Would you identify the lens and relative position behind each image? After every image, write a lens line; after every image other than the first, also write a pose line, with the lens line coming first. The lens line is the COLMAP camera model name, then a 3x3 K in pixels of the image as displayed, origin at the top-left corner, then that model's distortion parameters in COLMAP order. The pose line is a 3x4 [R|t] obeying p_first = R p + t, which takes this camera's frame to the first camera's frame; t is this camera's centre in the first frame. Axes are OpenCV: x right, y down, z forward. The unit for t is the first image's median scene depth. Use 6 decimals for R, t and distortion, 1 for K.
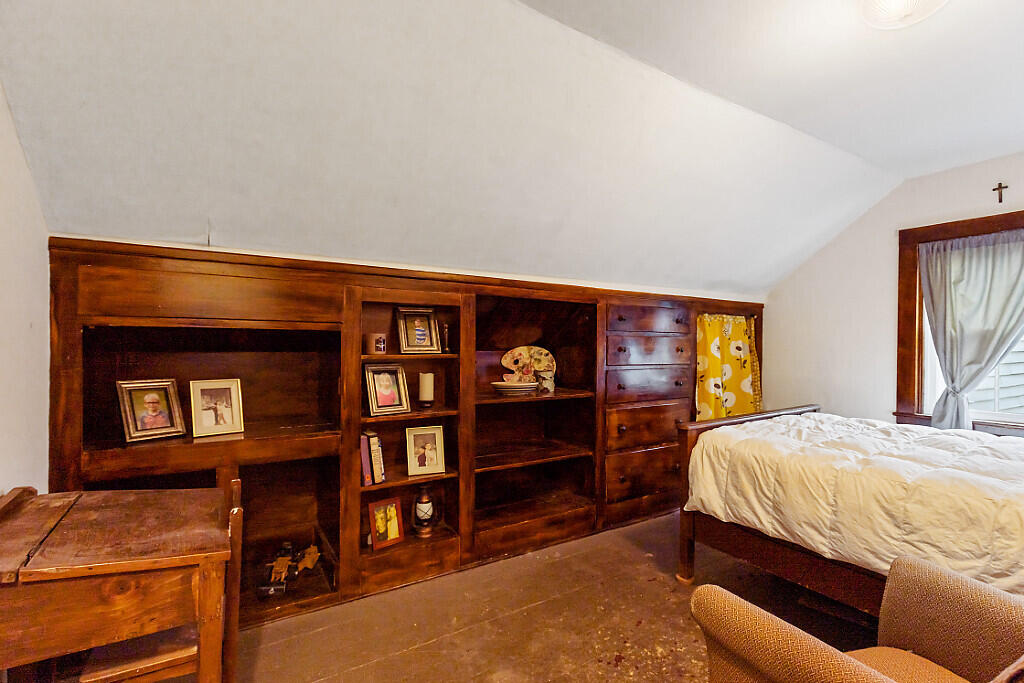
lens RADIAL K [[456.8, 0, 506.7], [0, 456.8, 337.3], [0, 0, 1]] dist [-0.001564, -0.000890]
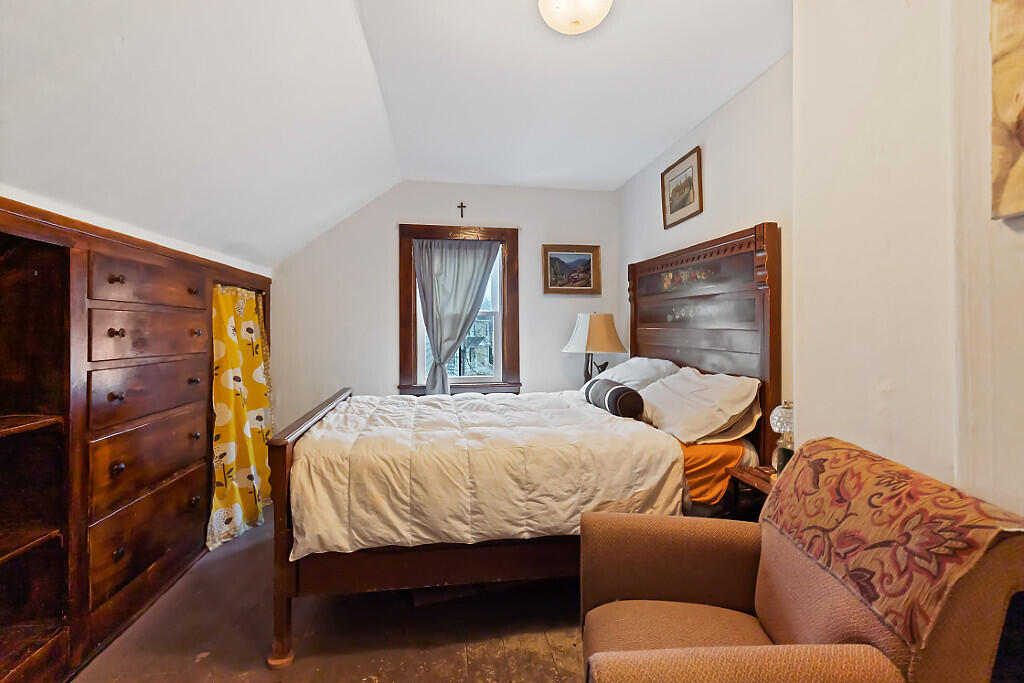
lens RADIAL K [[468.7, 0, 512.0], [0, 468.7, 326.5], [0, 0, 1]] dist [0.001218, -0.000270]
pose [[0.398669, -0.000828, 0.917094, -0.106199], [-0.010394, 0.999931, 0.005421, 0.011284], [-0.917036, -0.011694, 0.398633, 0.334014]]
